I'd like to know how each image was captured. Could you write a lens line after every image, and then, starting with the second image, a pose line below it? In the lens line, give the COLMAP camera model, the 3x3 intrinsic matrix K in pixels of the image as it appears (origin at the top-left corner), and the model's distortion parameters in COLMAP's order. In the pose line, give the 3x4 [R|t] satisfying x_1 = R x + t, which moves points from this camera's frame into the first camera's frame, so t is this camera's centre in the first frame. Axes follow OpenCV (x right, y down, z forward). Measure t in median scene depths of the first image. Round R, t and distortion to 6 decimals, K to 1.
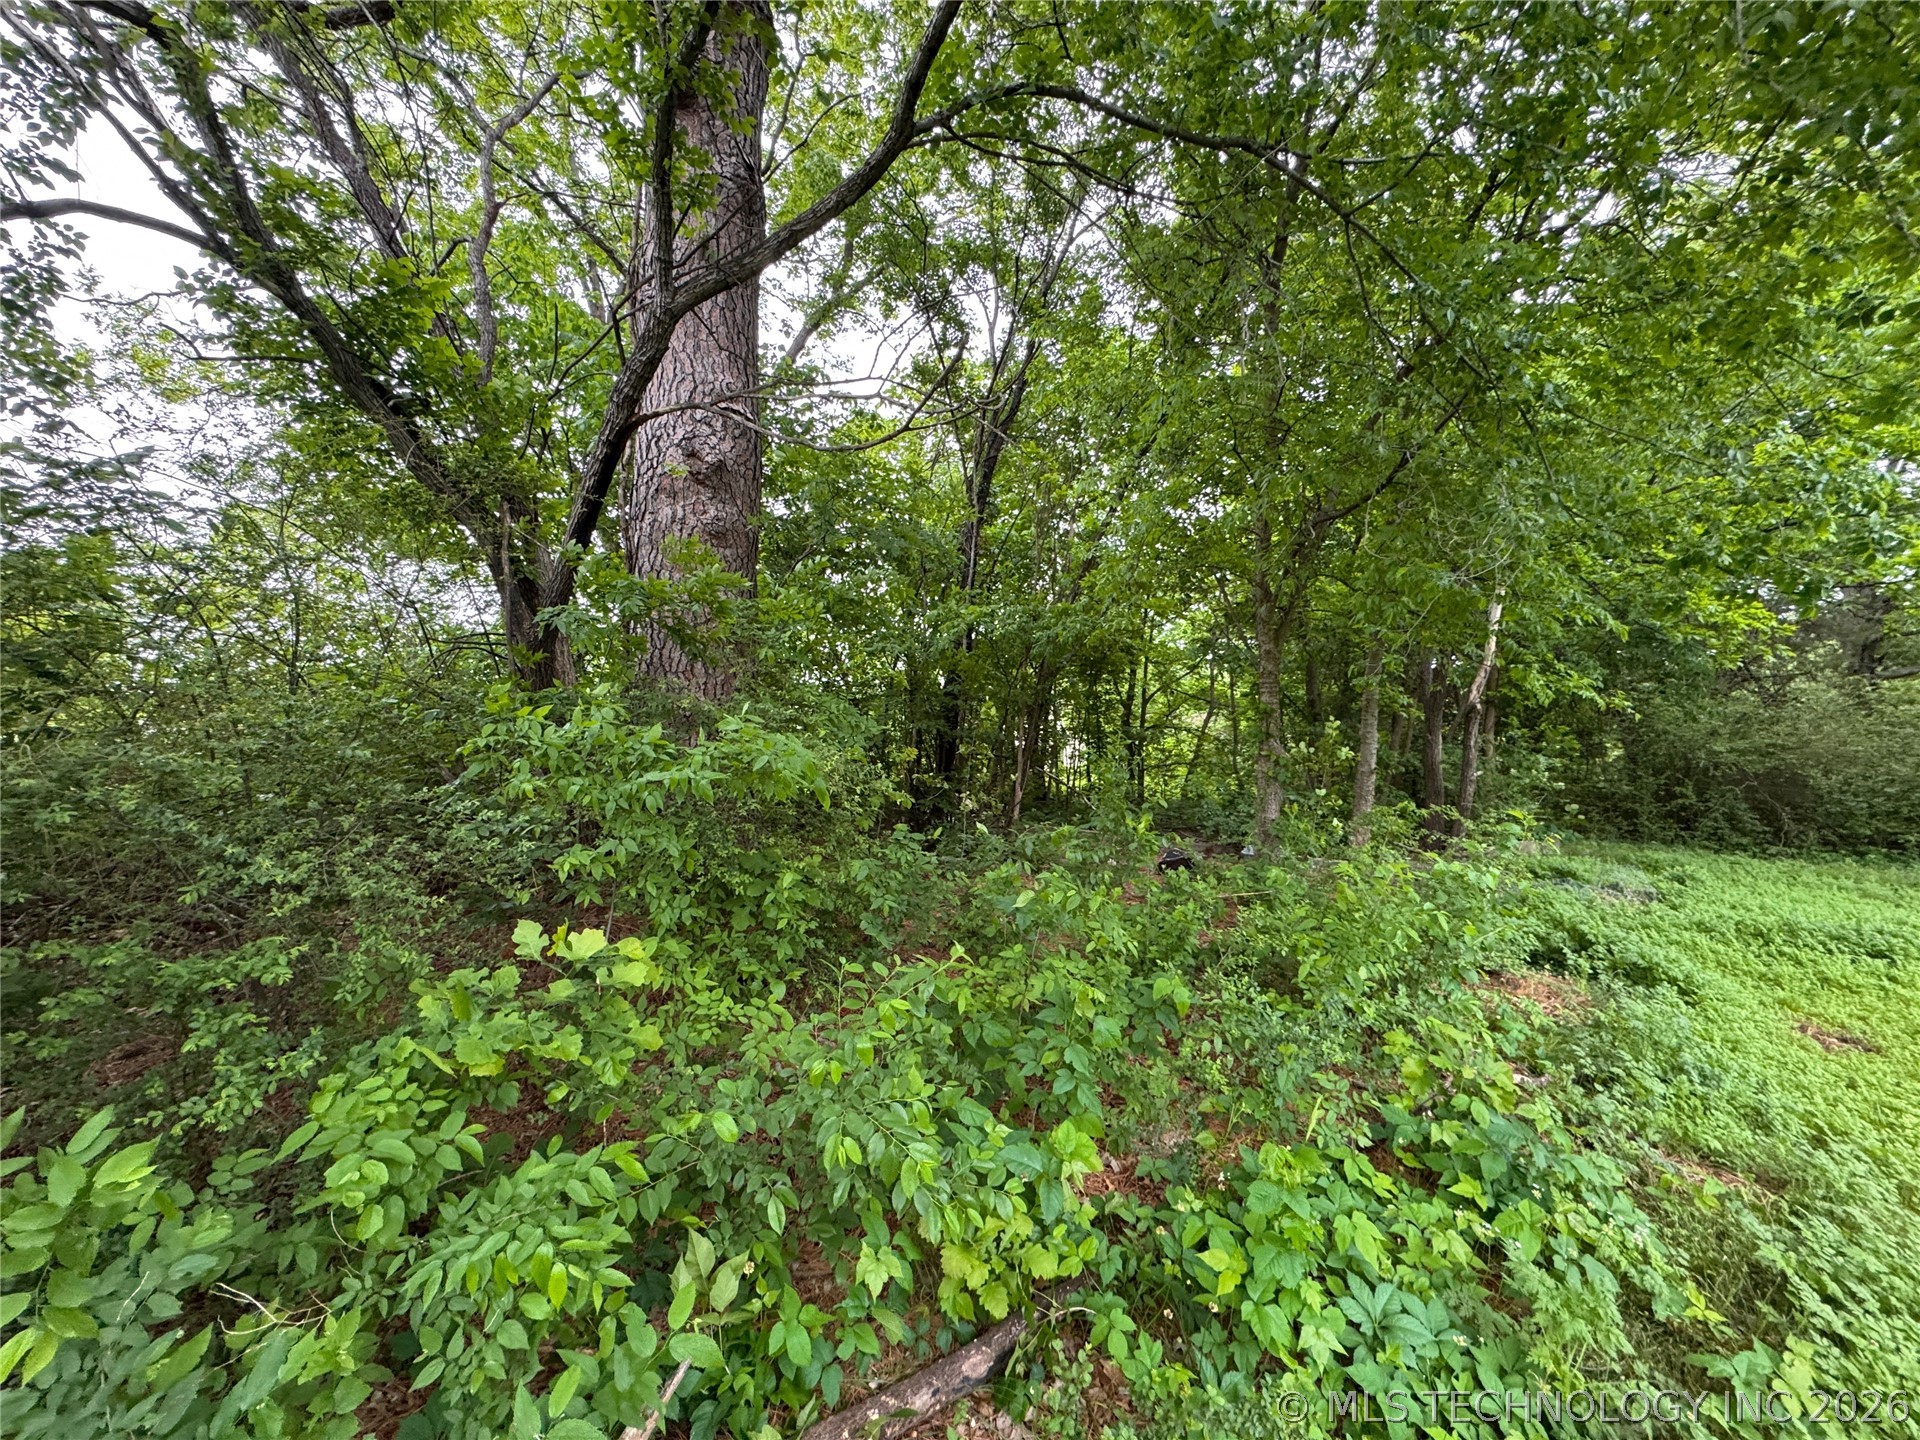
lens RADIAL K [[762.5, 0, 958.3], [0, 762.5, 719.7], [0, 0, 1]] dist [-0.002297, 0.000456]
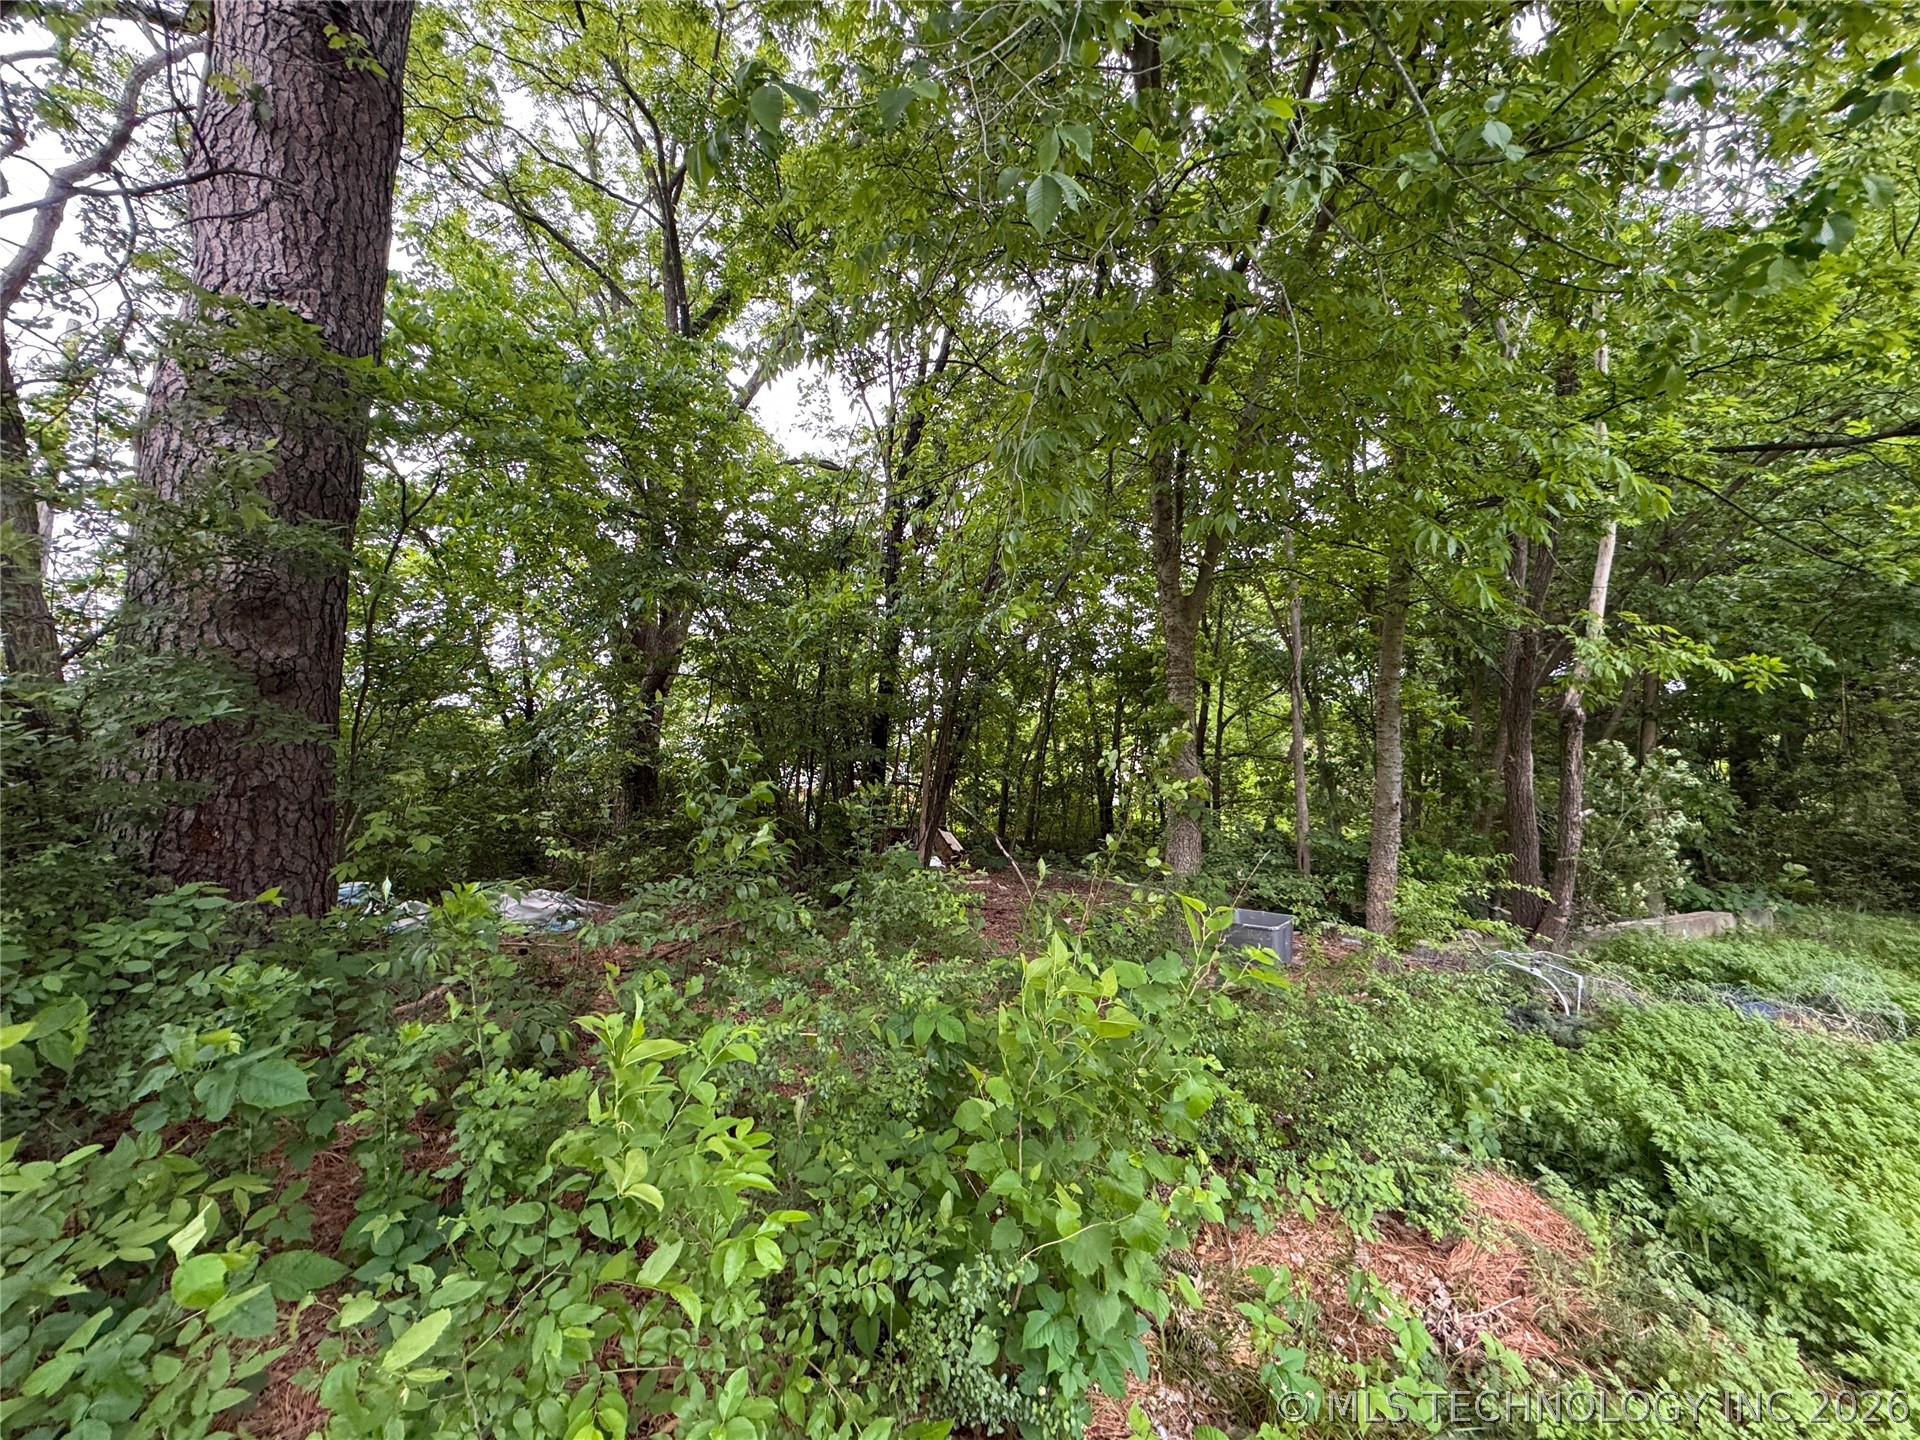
lens RADIAL K [[762.5, 0, 960.1], [0, 762.5, 722.9], [0, 0, 1]] dist [-0.002297, 0.000456]
pose [[0.980797, -0.013344, -0.194575, 0.292957], [0.005161, 0.999083, -0.042503, 0.018834], [0.194964, 0.040683, 0.979966, 0.249404]]
